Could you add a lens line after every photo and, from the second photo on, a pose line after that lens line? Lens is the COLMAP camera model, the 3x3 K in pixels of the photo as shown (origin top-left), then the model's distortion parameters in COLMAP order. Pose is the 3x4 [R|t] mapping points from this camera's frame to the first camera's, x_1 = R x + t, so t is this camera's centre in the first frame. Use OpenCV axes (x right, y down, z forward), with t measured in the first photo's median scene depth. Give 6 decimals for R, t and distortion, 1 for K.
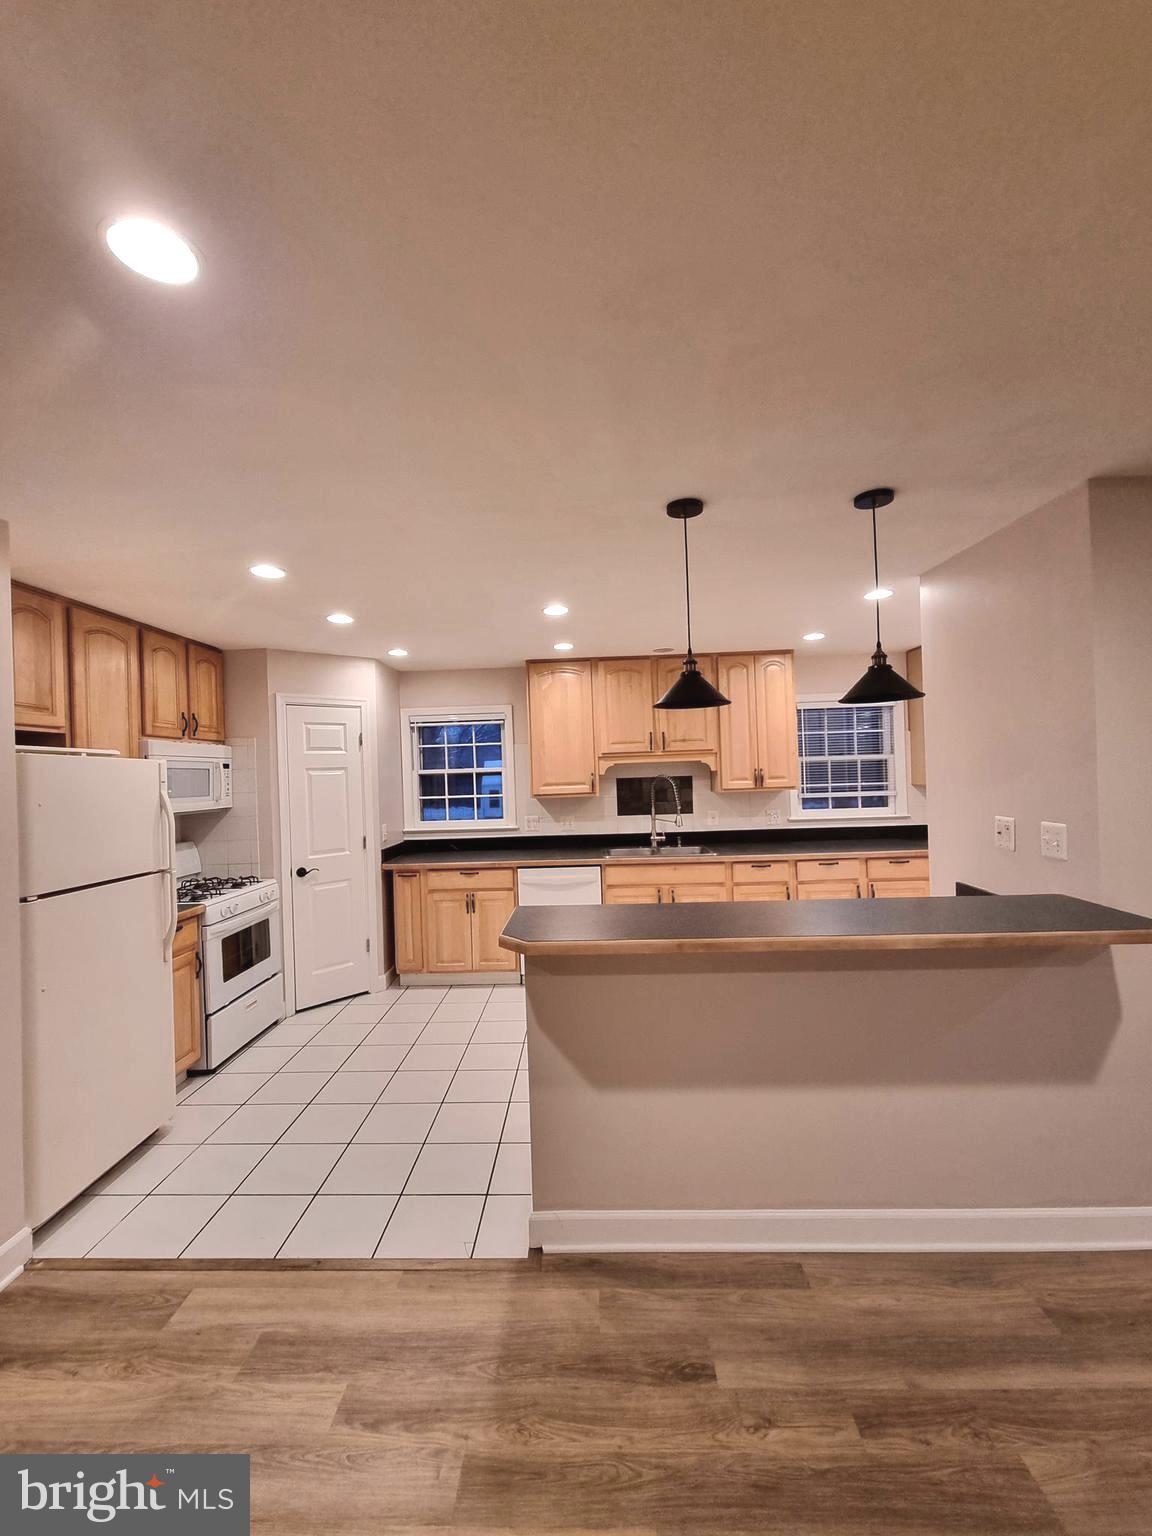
lens RADIAL K [[620.6, 0, 568.3], [0, 620.6, 769.7], [0, 0, 1]] dist [-0.004753, -0.000406]
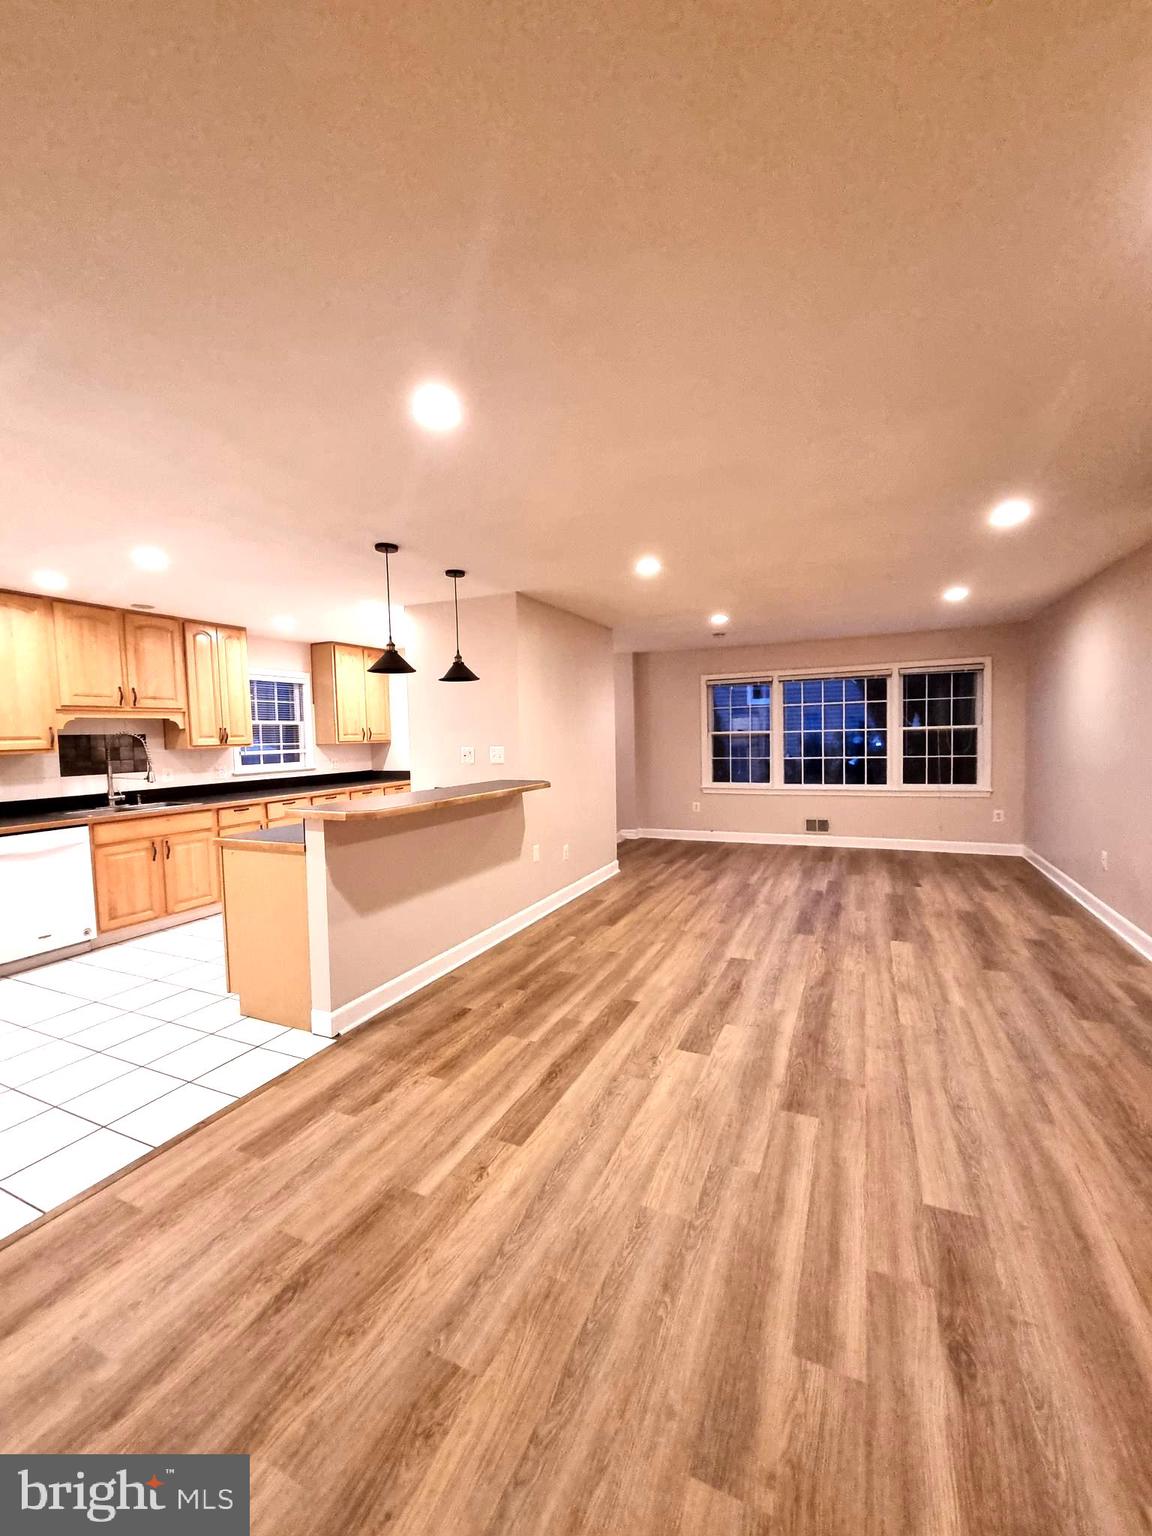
lens RADIAL K [[620.6, 0, 568.3], [0, 620.6, 769.7], [0, 0, 1]] dist [-0.004753, -0.000406]
pose [[0.394689, -0.028599, 0.918370, -0.600139], [0.007722, 0.999583, 0.027809, 0.059033], [-0.918783, -0.003884, 0.394745, -0.038118]]
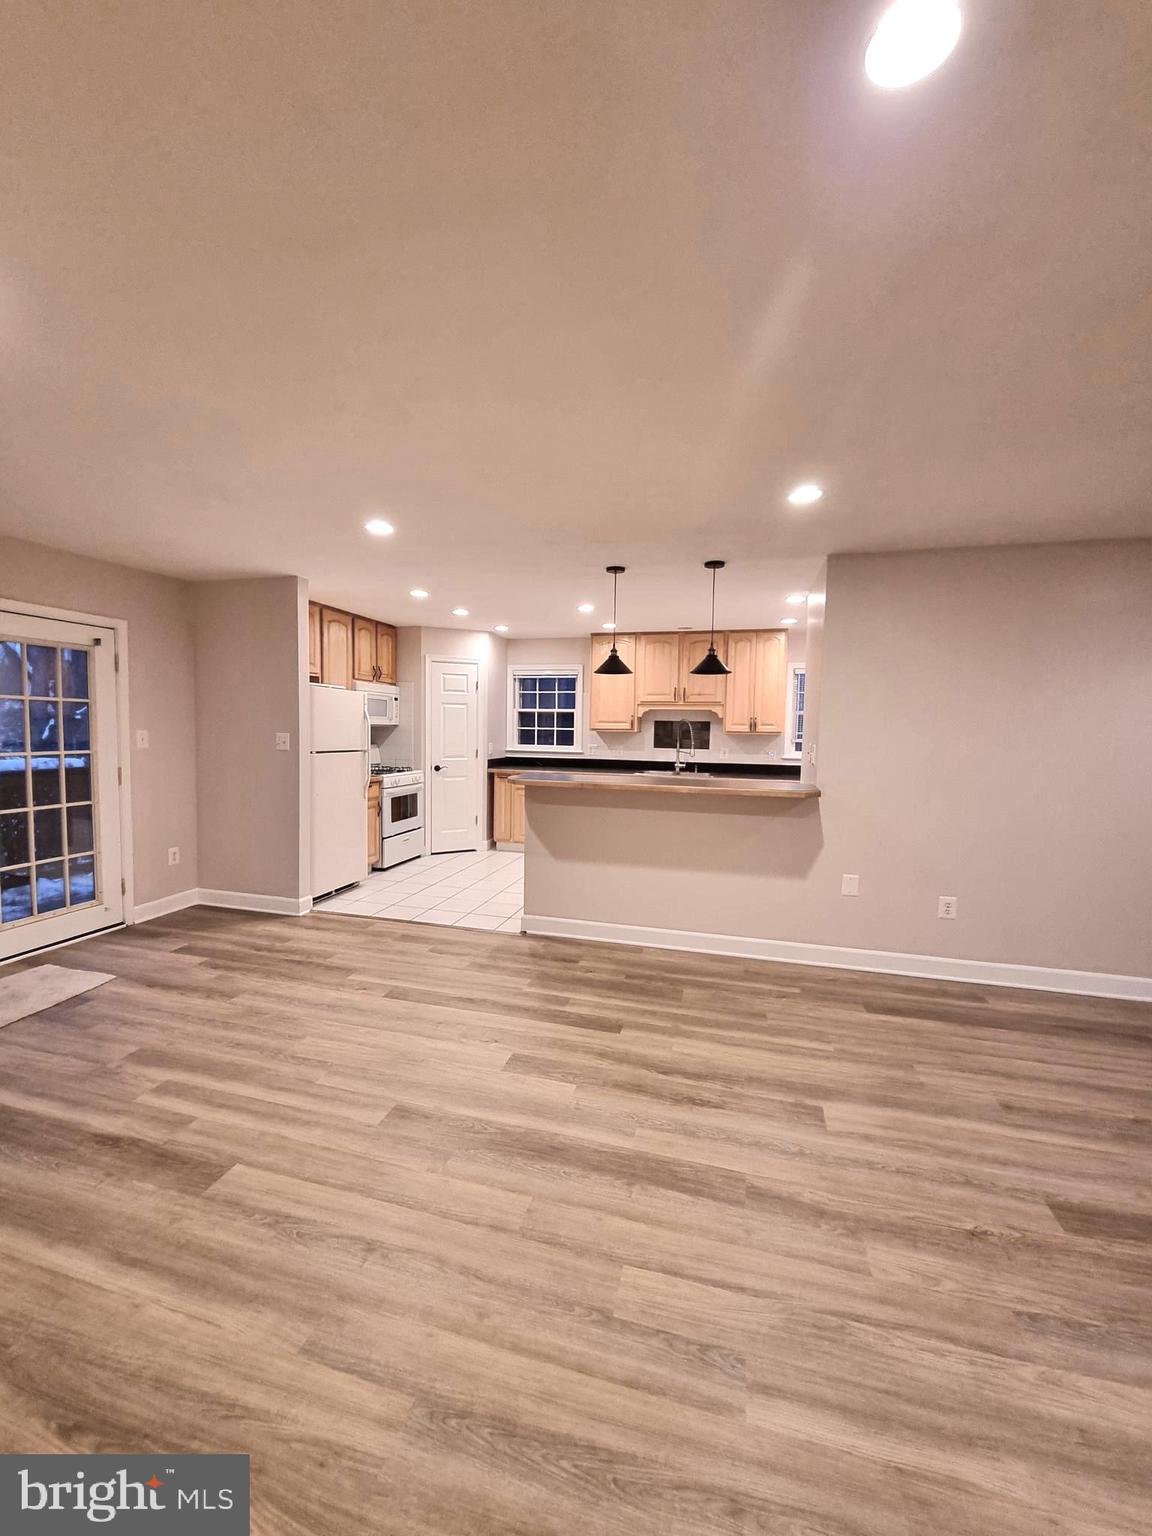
lens RADIAL K [[620.6, 0, 568.3], [0, 620.6, 769.7], [0, 0, 1]] dist [-0.004753, -0.000406]
pose [[0.971617, 0.065324, -0.227363, 0.280460], [-0.047566, 0.995436, 0.082730, 0.023103], [0.231729, -0.069567, 0.970290, -0.507818]]
